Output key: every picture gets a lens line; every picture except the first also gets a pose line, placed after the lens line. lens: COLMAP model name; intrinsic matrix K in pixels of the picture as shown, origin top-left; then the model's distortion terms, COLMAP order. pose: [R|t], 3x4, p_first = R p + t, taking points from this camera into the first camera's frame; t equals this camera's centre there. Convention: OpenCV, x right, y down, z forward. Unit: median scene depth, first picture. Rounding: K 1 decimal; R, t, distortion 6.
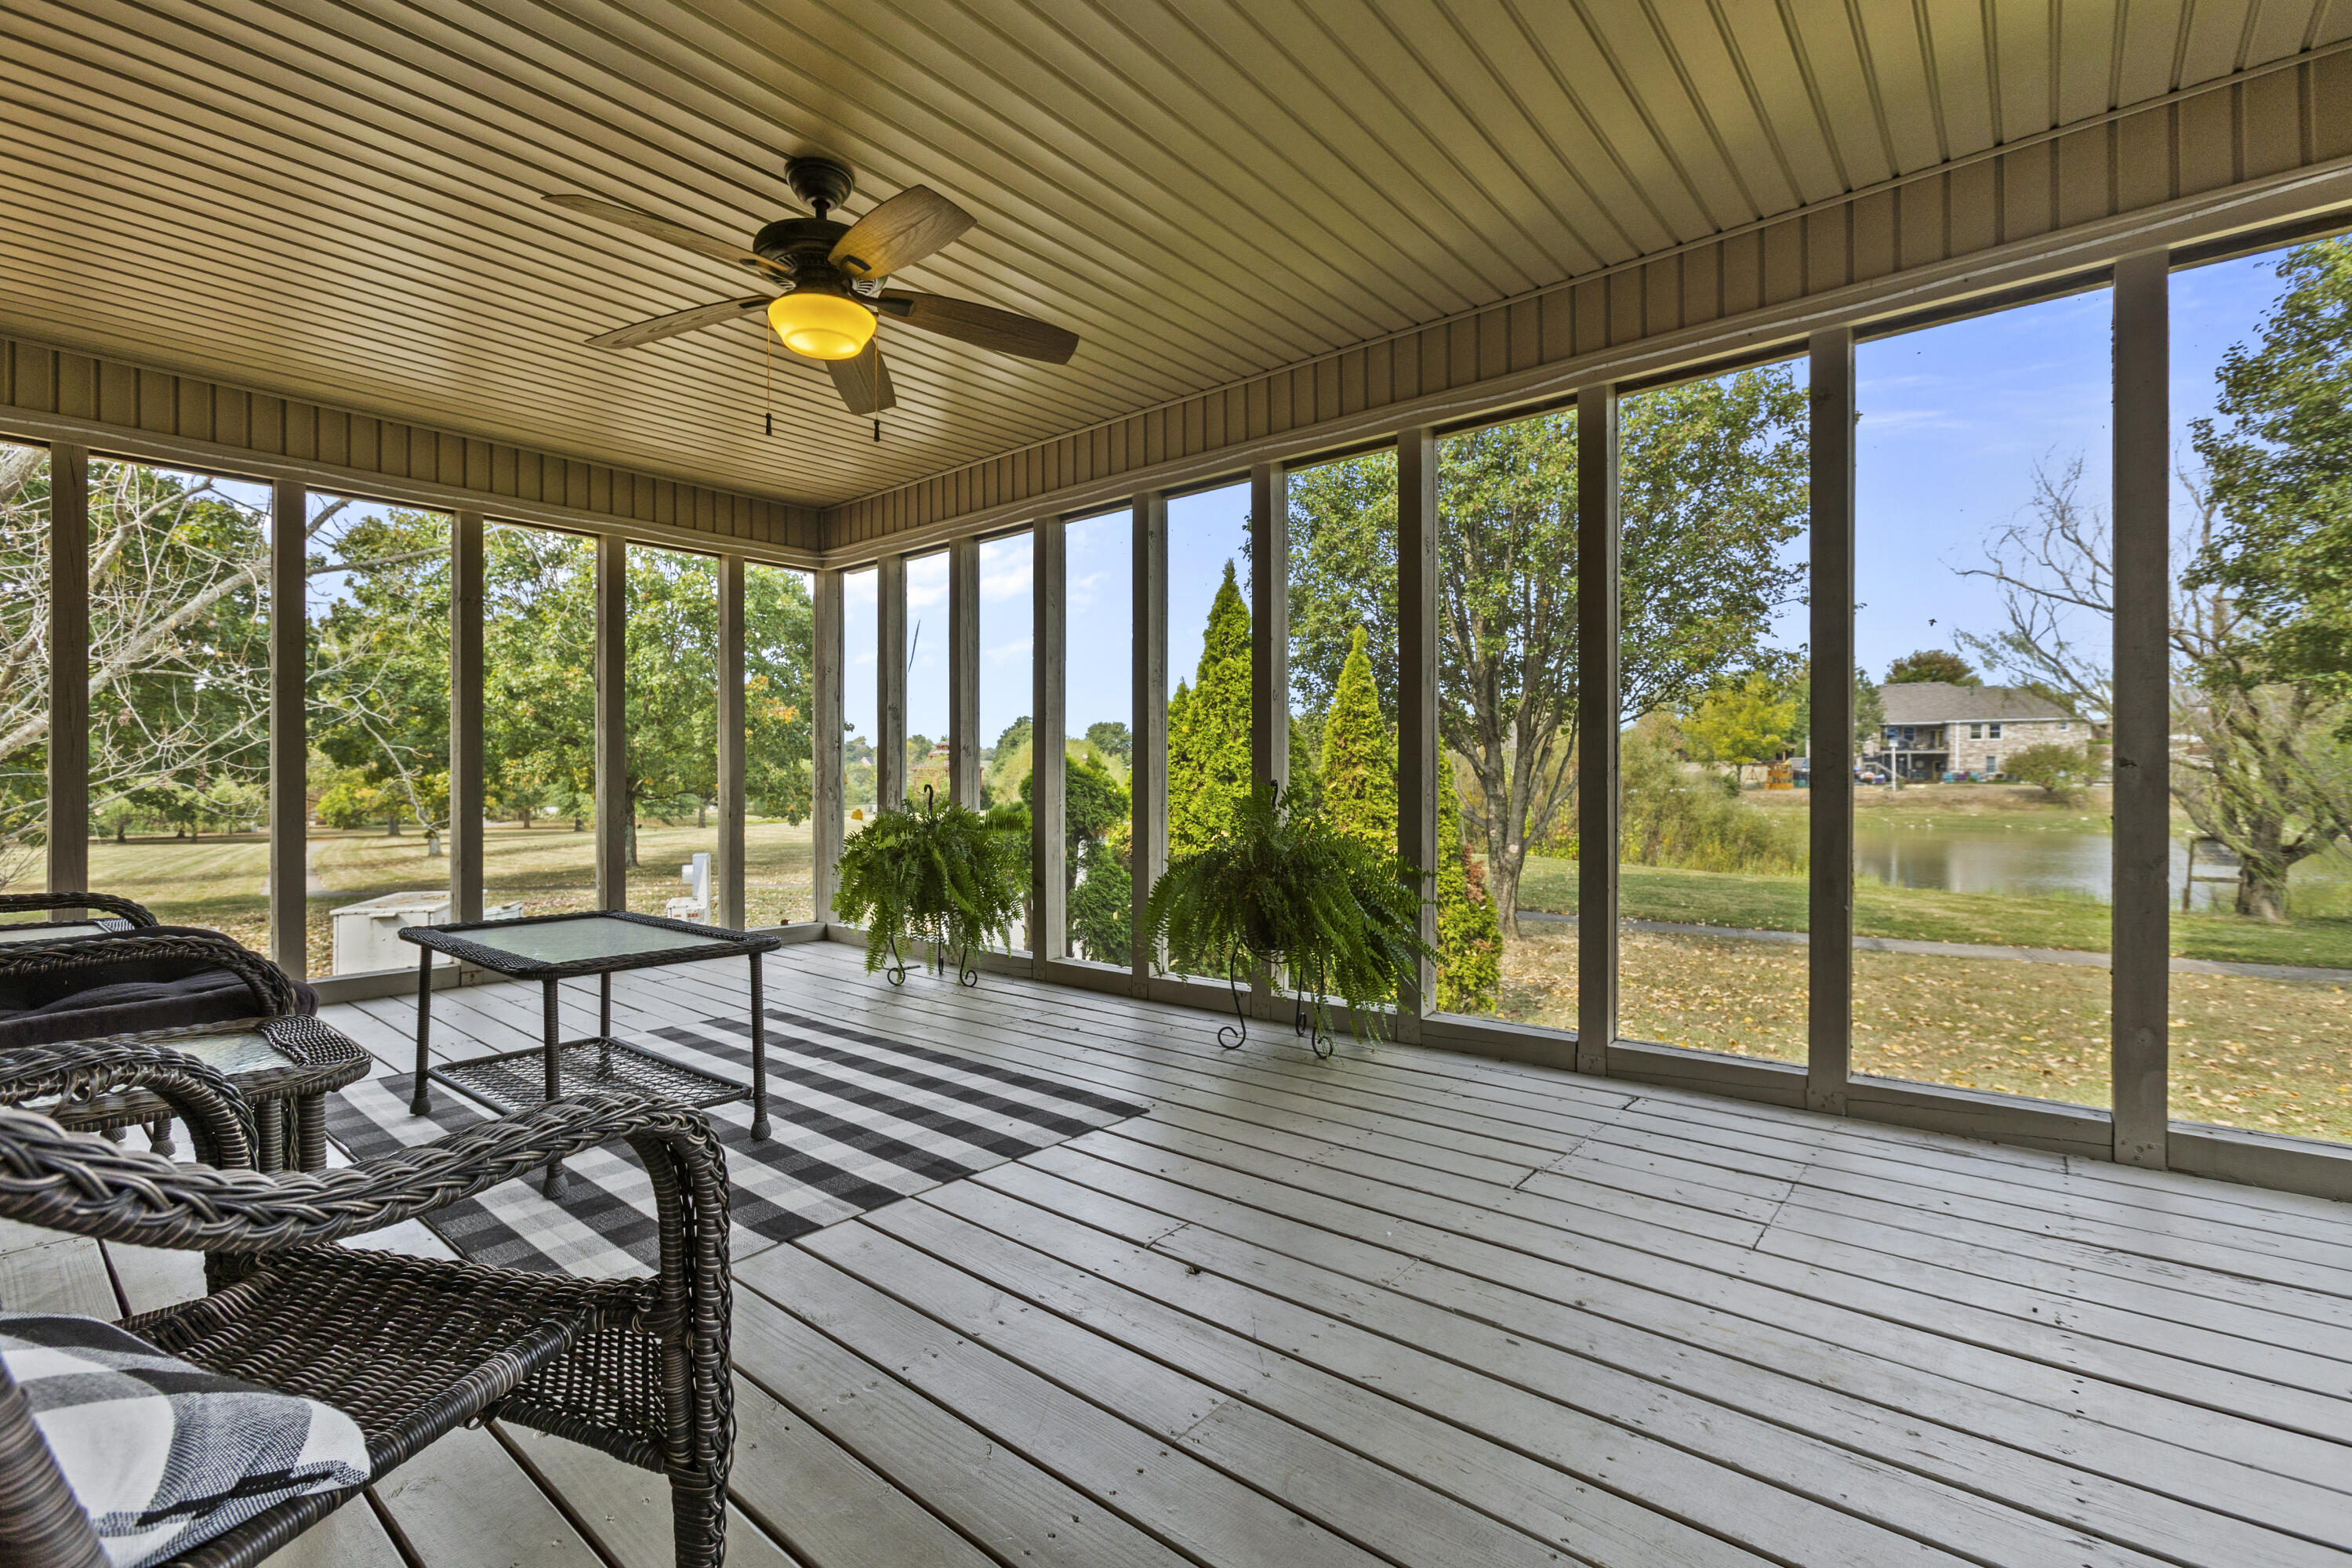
lens RADIAL K [[1077.3, 0, 1194.6], [0, 1077.3, 780.8], [0, 0, 1]] dist [-0.015103, 0.011120]
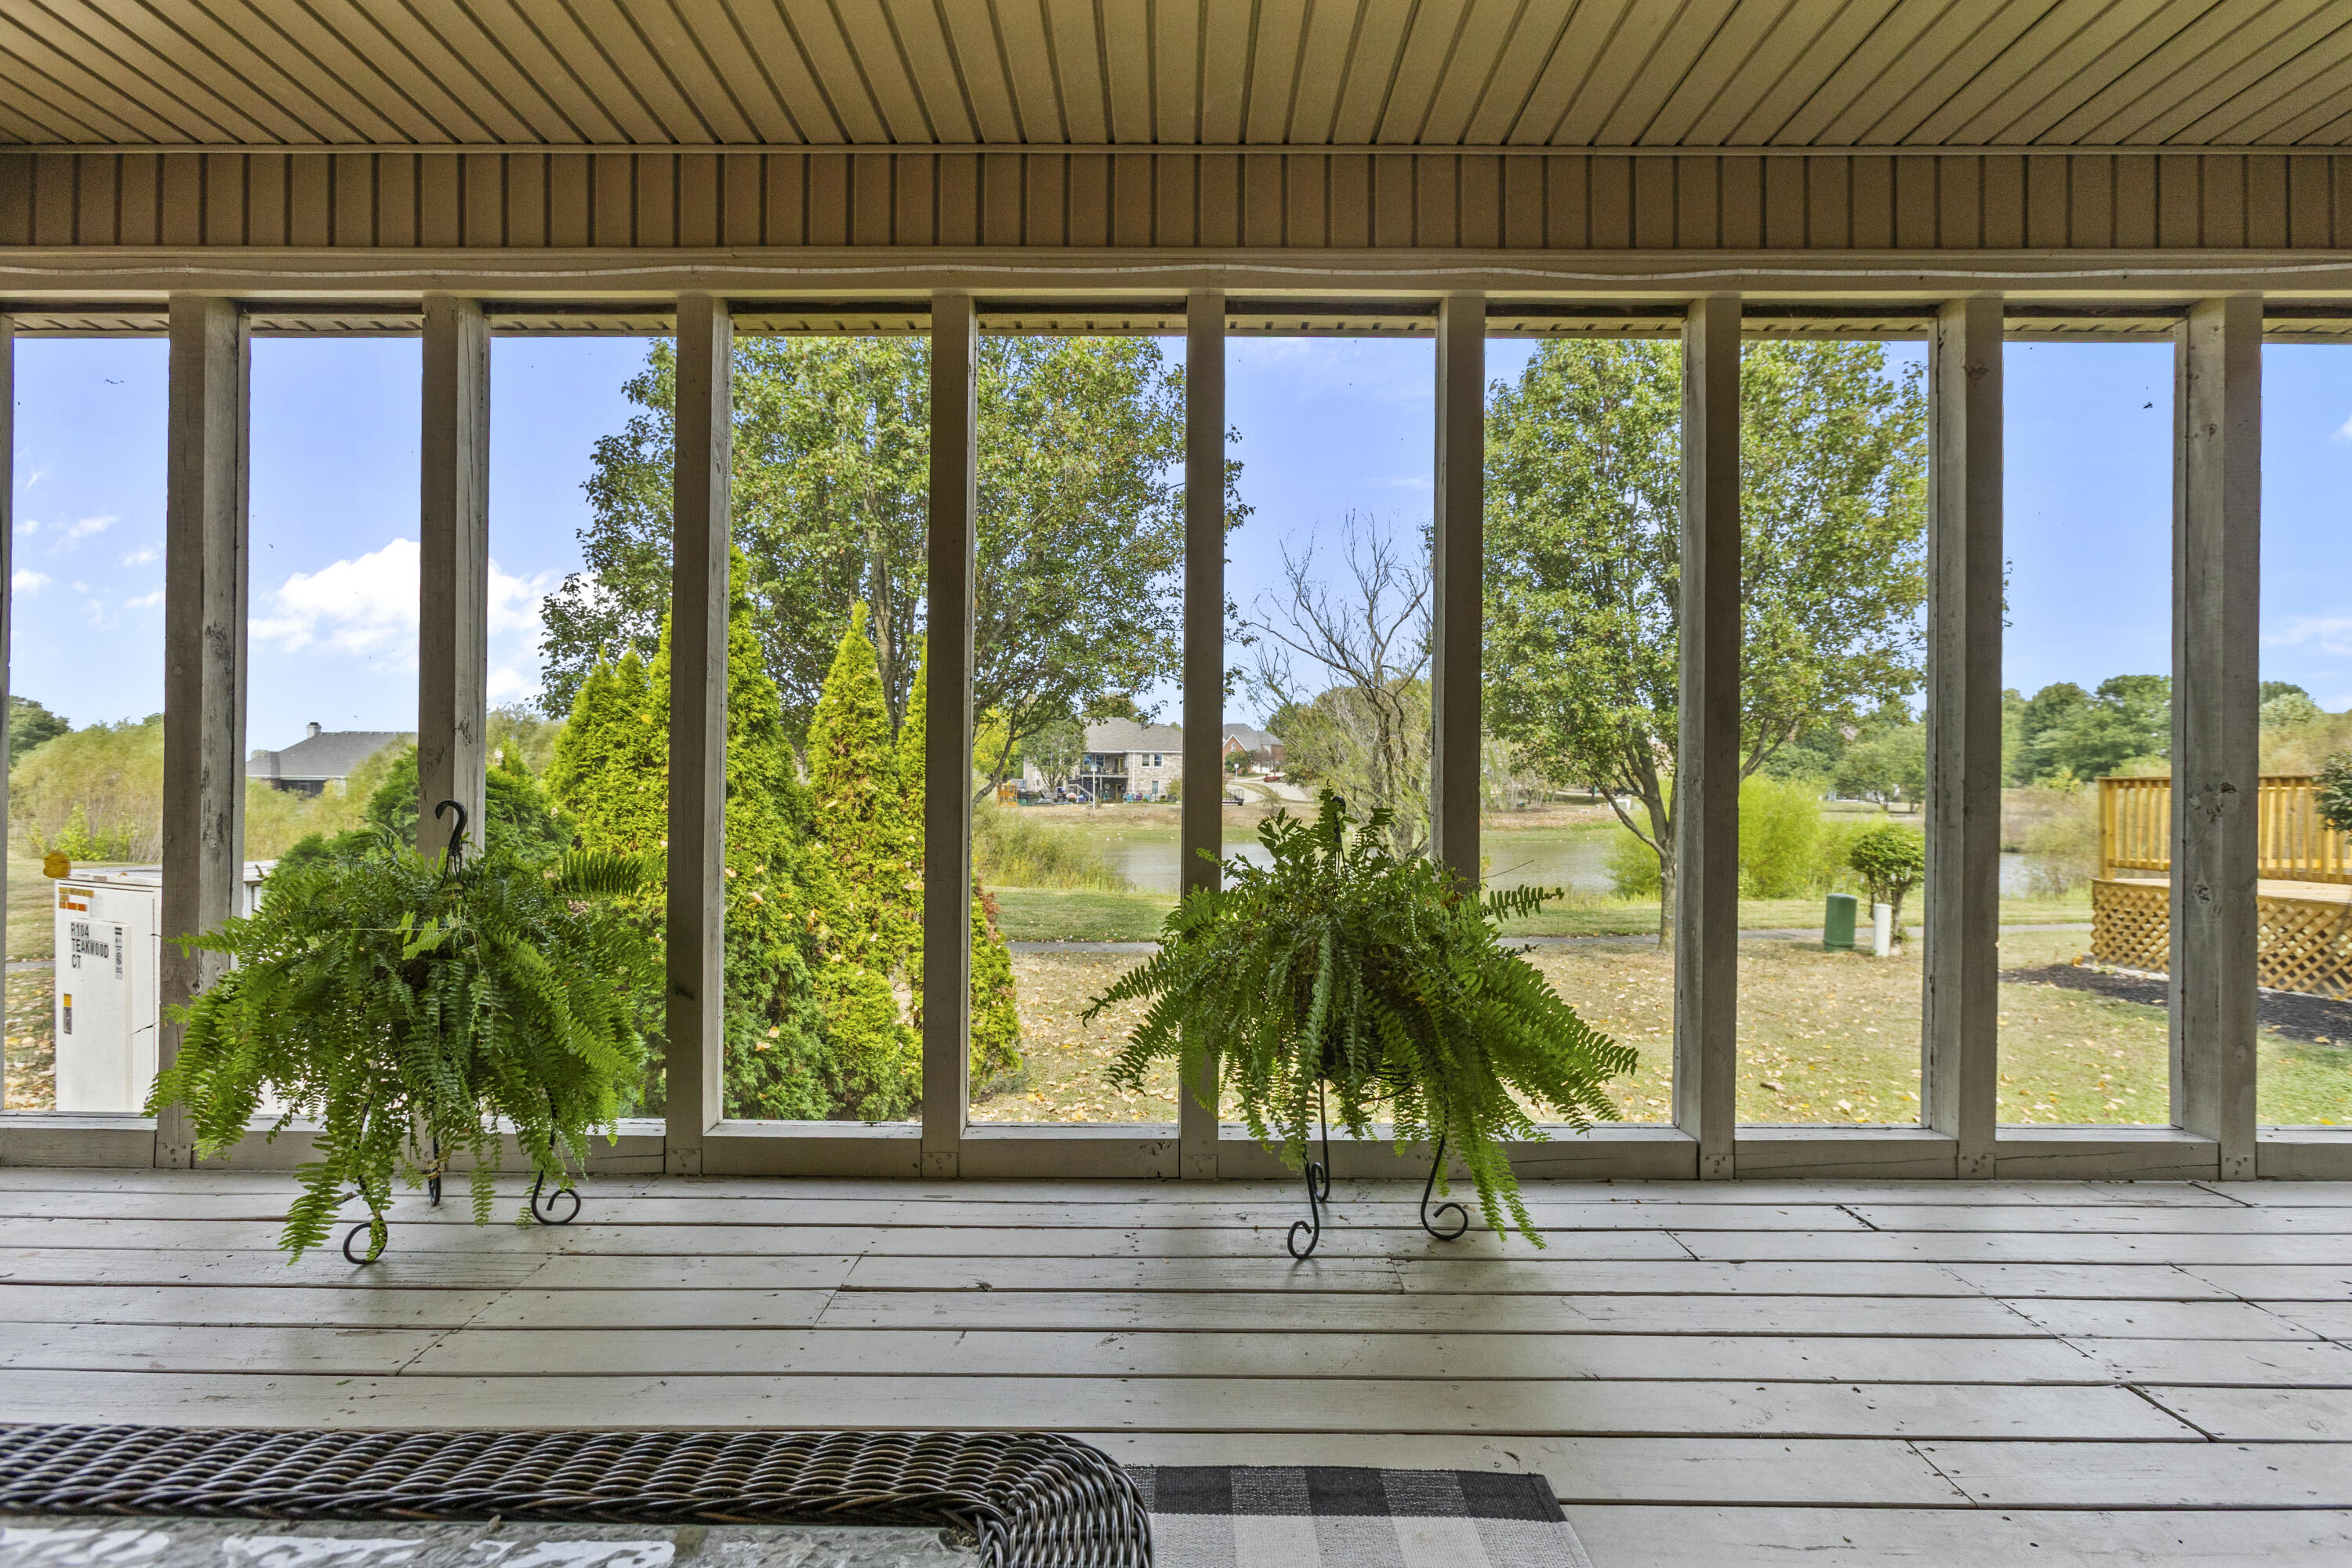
lens RADIAL K [[1077.3, 0, 1172.9], [0, 1077.3, 775.8], [0, 0, 1]] dist [-0.015103, 0.011120]
pose [[0.766600, 0.022193, 0.641741, -0.176651], [-0.009292, 0.999681, -0.023472, 0.000220], [-0.642058, 0.012031, 0.766562, 0.259100]]
